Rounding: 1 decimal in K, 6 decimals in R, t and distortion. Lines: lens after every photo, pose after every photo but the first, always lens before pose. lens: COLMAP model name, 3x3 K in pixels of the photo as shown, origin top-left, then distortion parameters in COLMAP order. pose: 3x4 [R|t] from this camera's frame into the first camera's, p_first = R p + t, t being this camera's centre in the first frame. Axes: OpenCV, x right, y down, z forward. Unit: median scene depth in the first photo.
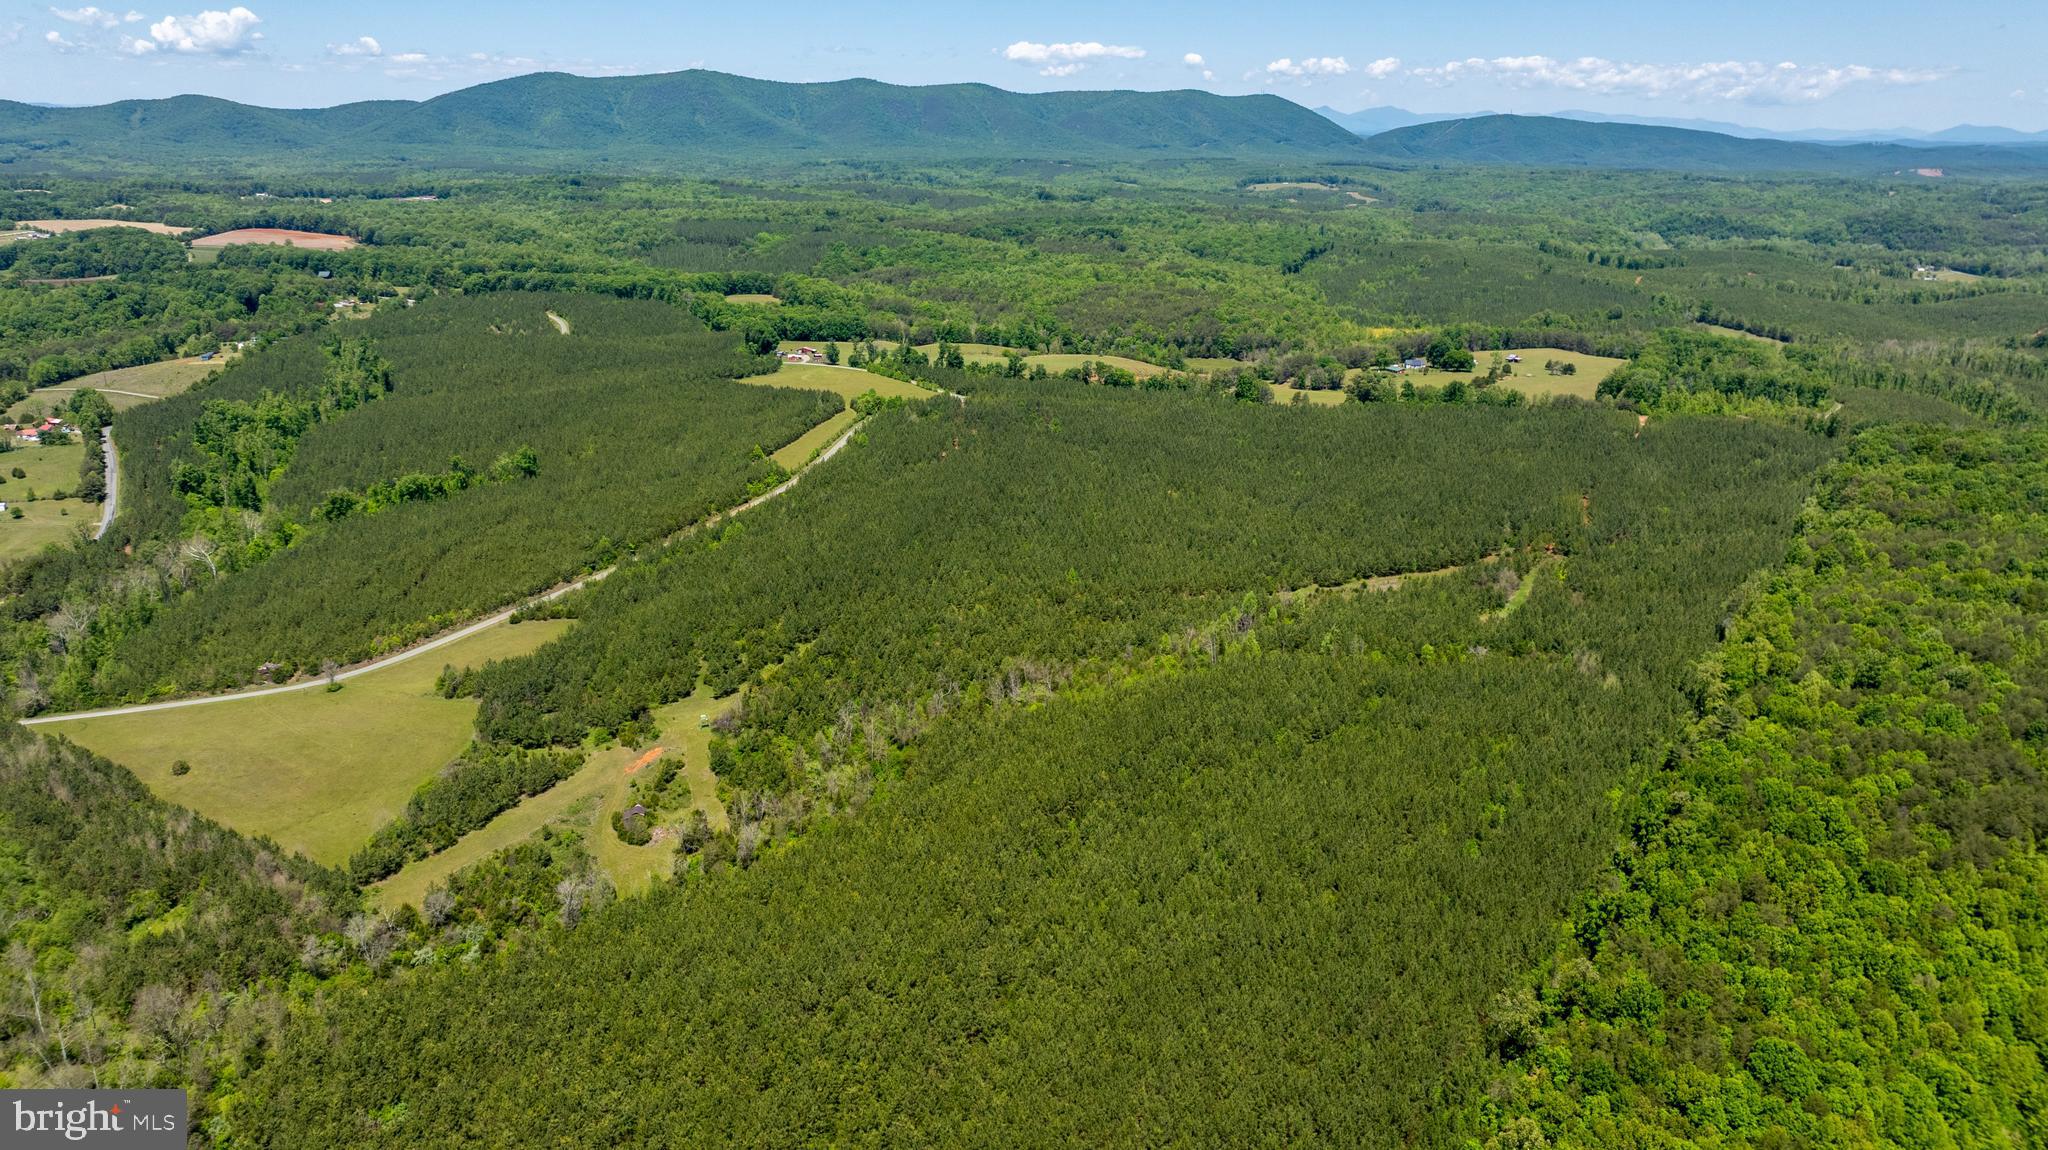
lens RADIAL K [[1438.4, 0, 1018.9], [0, 1438.4, 570.7], [0, 0, 1]] dist [-0.037326, 0.035482]
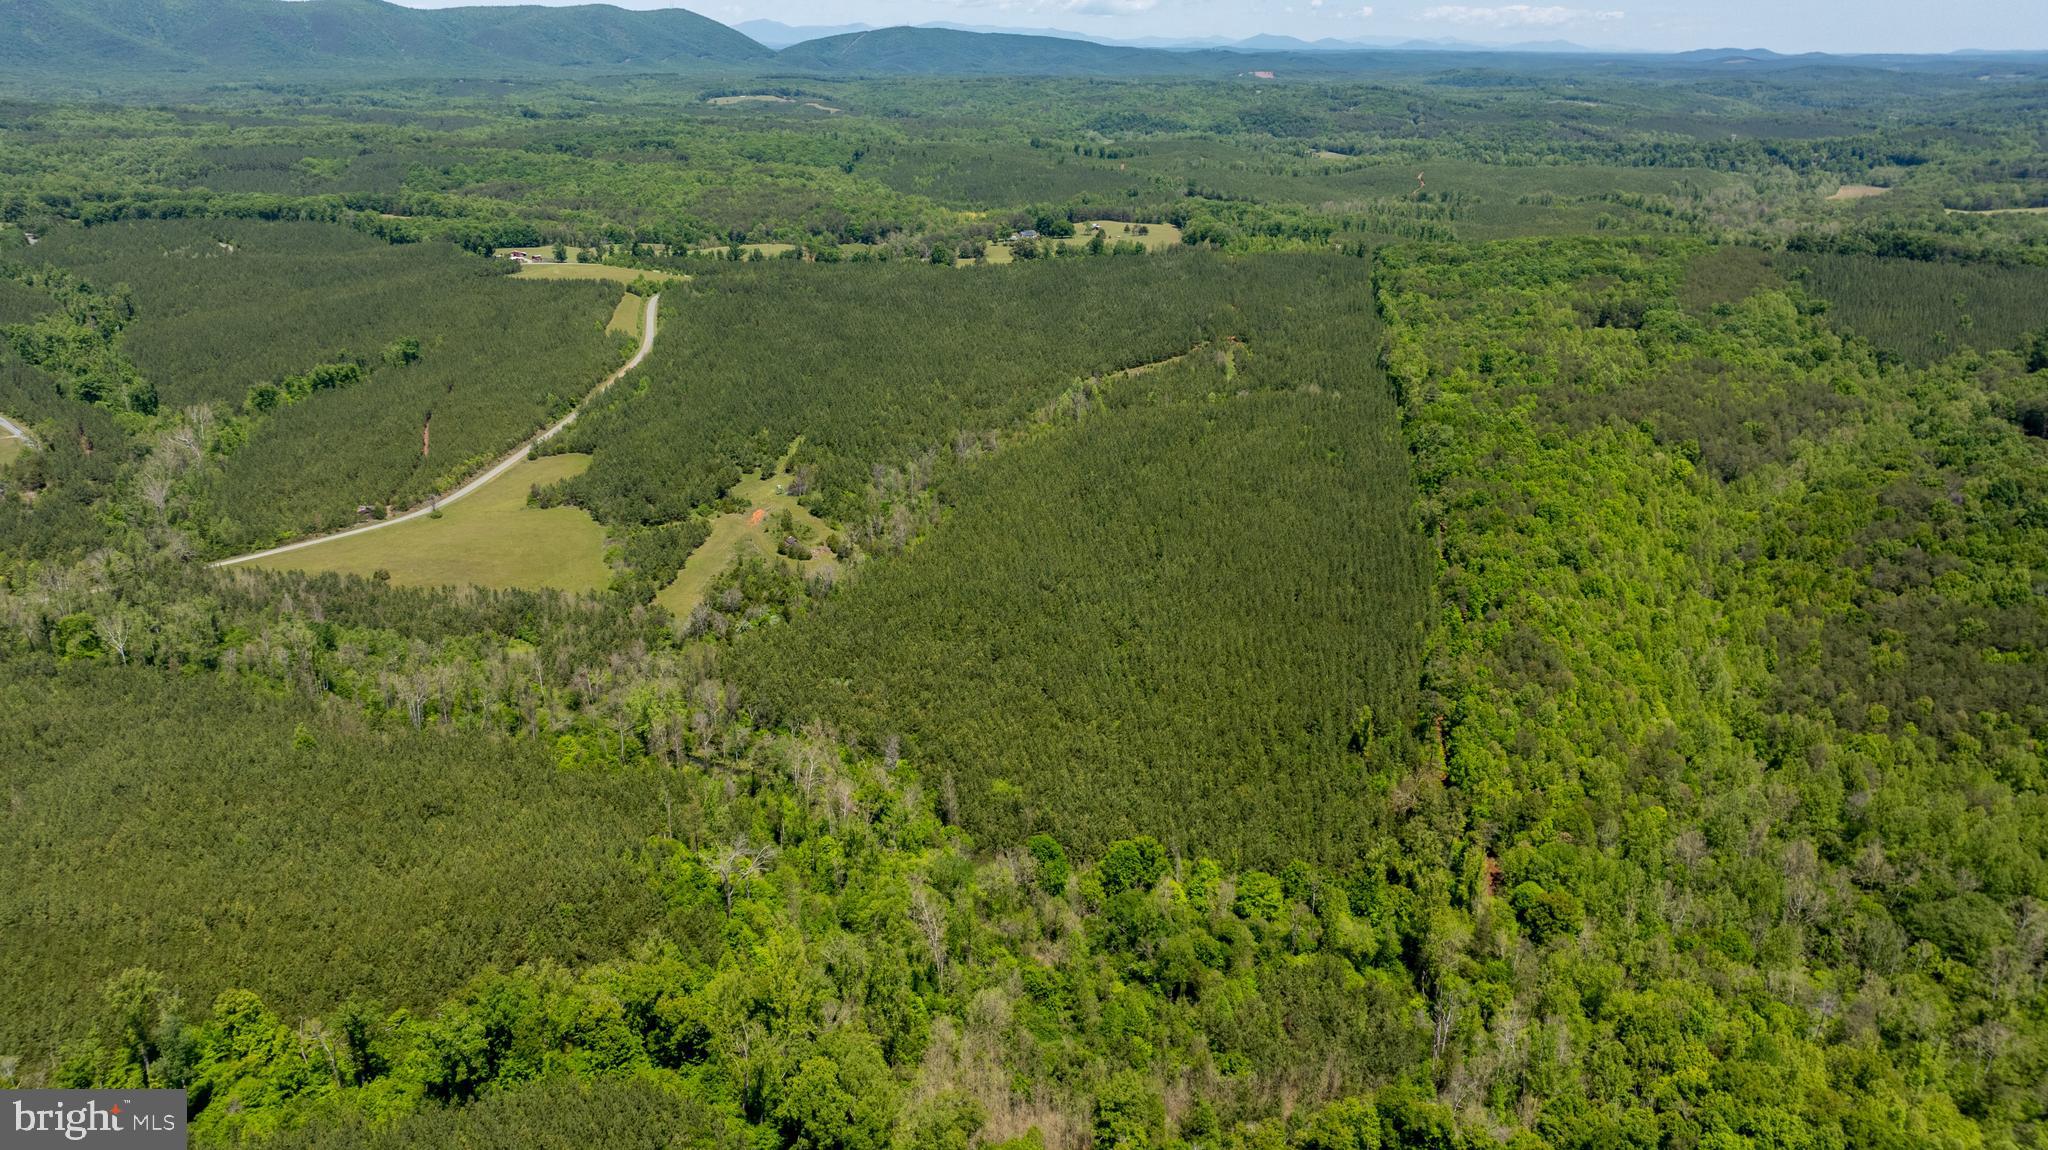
lens RADIAL K [[1438.4, 0, 1016.6], [0, 1438.4, 583.6], [0, 0, 1]] dist [-0.037326, 0.035482]
pose [[0.918650, -0.146301, 0.366985, -0.273288], [0.123290, 0.988679, 0.085520, 0.054522], [-0.375342, -0.033318, 0.926287, -0.176271]]
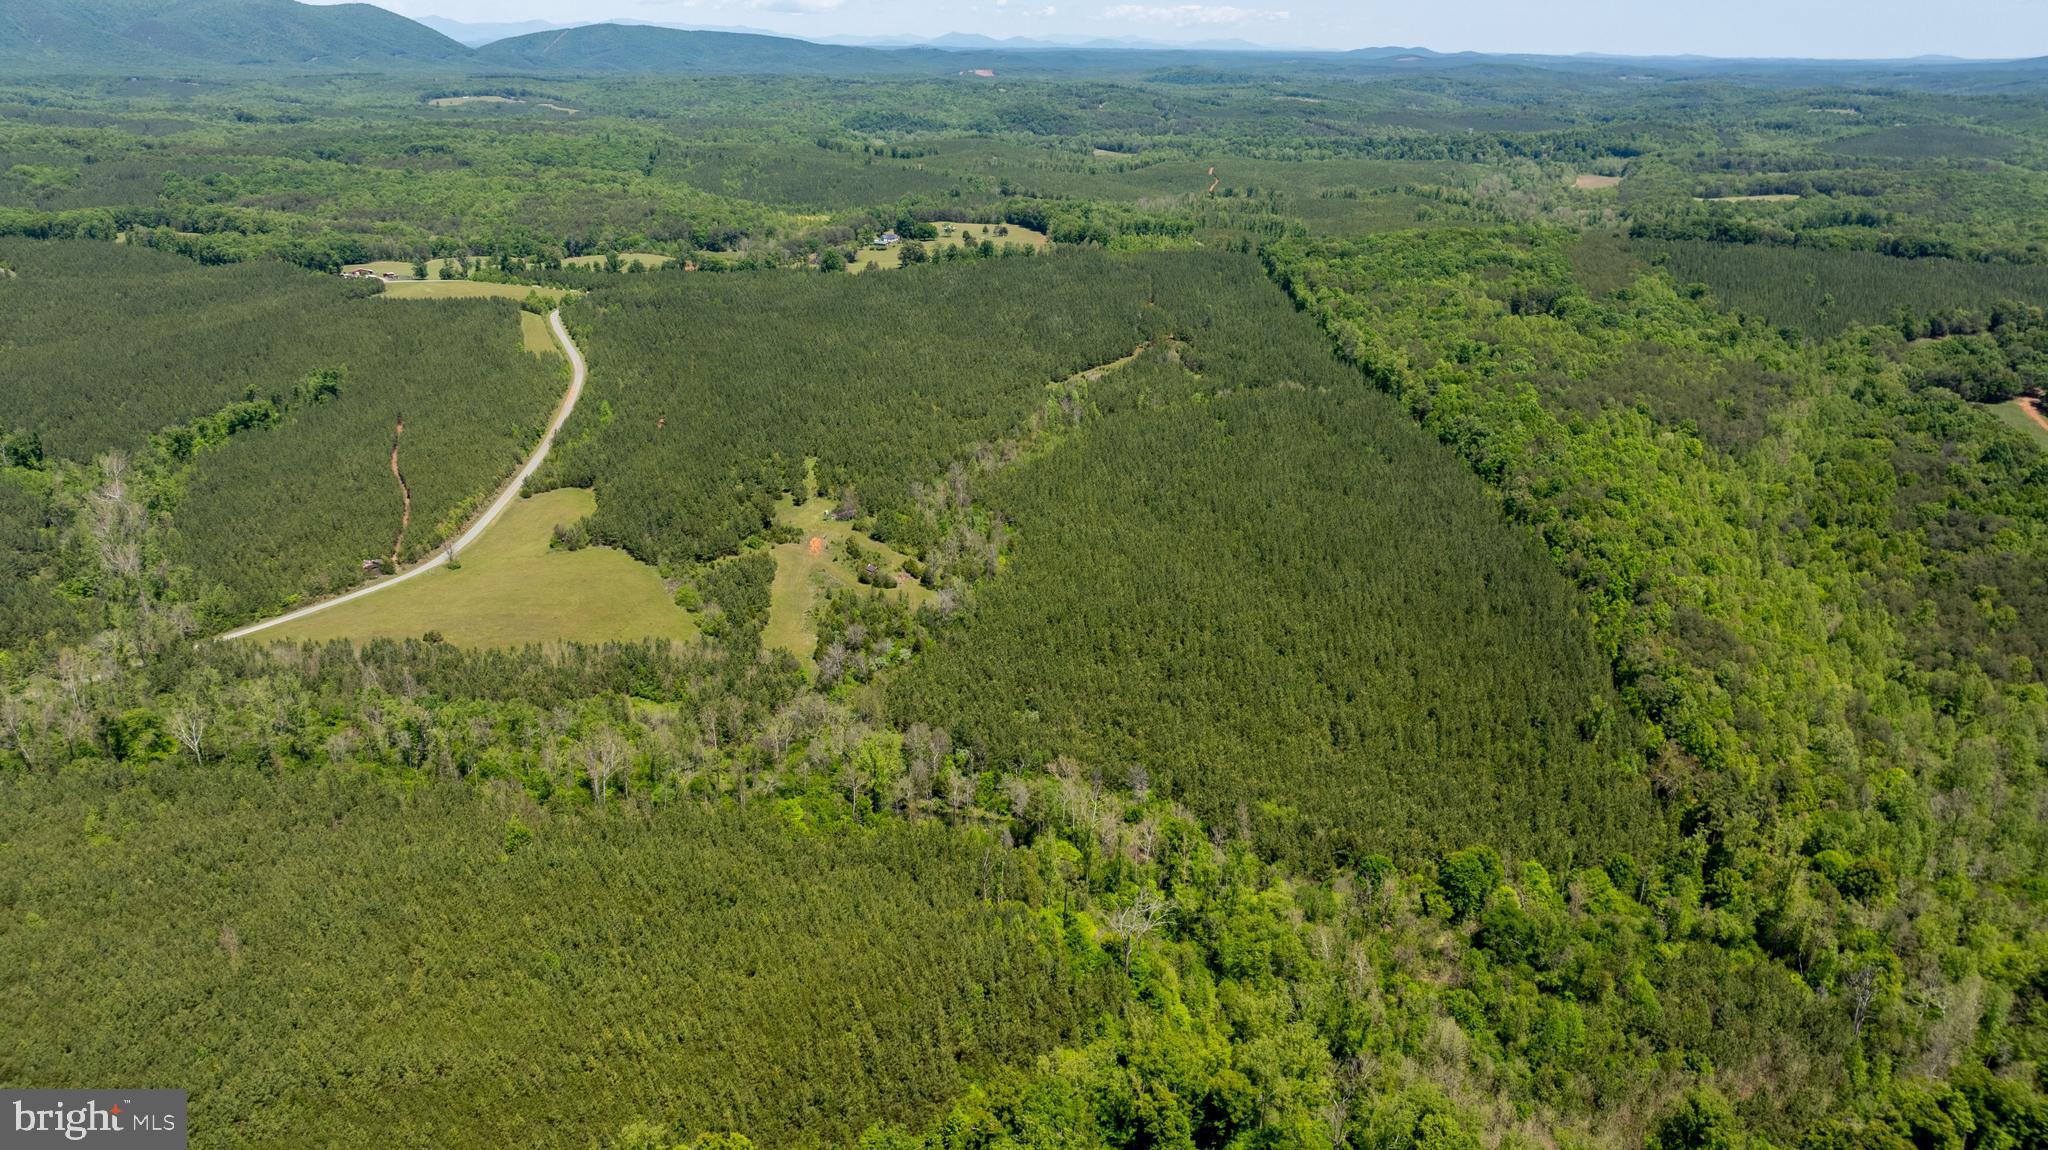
lens RADIAL K [[1438.4, 0, 1019.6], [0, 1438.4, 585.1], [0, 0, 1]] dist [-0.037326, 0.035482]
pose [[0.819796, -0.206186, 0.534249, -0.404432], [0.170527, 0.978505, 0.115968, 0.024570], [-0.546676, -0.003966, 0.837335, -0.085117]]
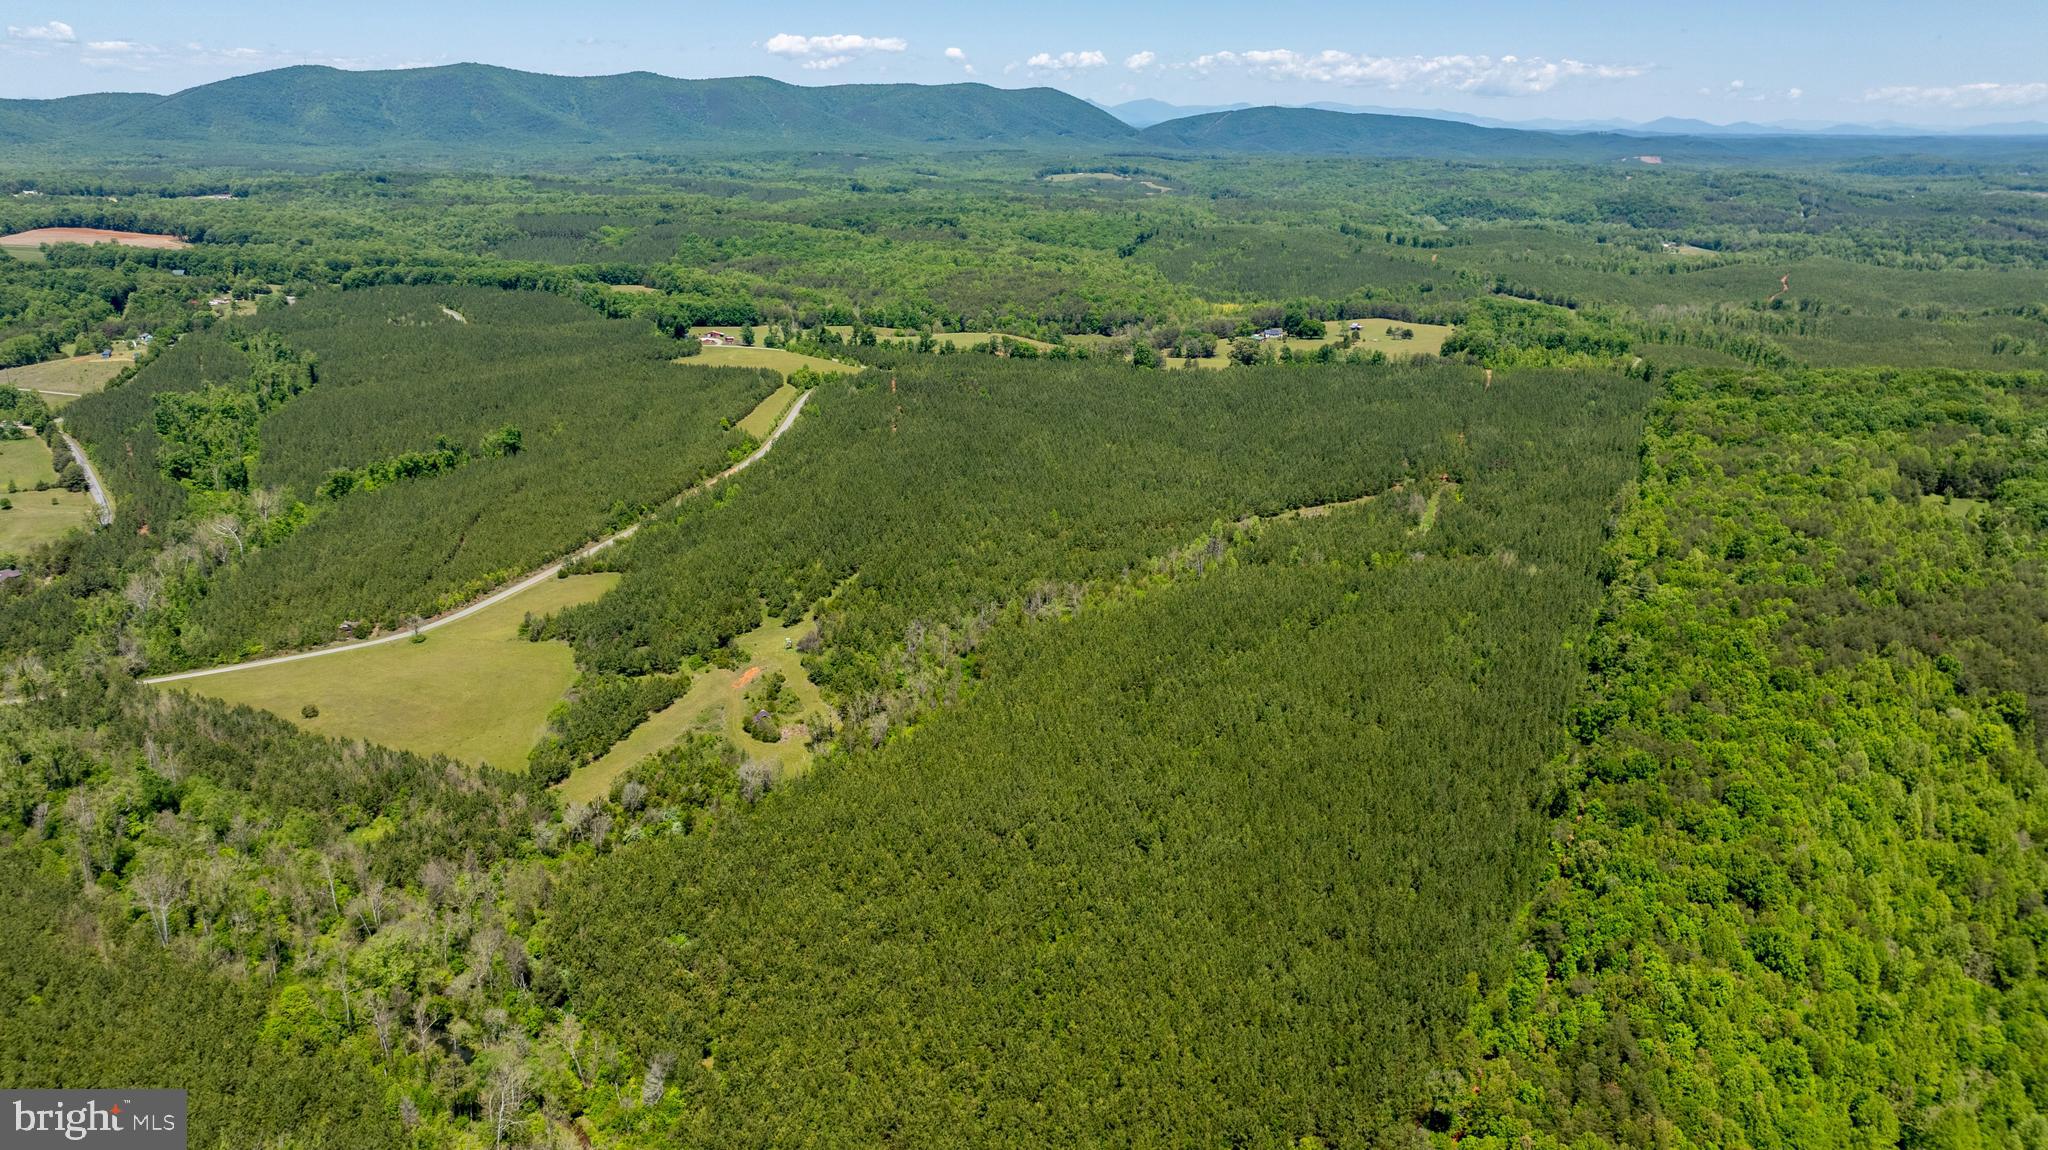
lens RADIAL K [[1438.4, 0, 1018.6], [0, 1438.4, 576.2], [0, 0, 1]] dist [-0.037326, 0.035482]
pose [[0.987950, -0.049118, 0.146775, -0.106360], [0.047960, 0.998784, 0.011421, 0.024786], [-0.147157, -0.004244, 0.989104, -0.078333]]
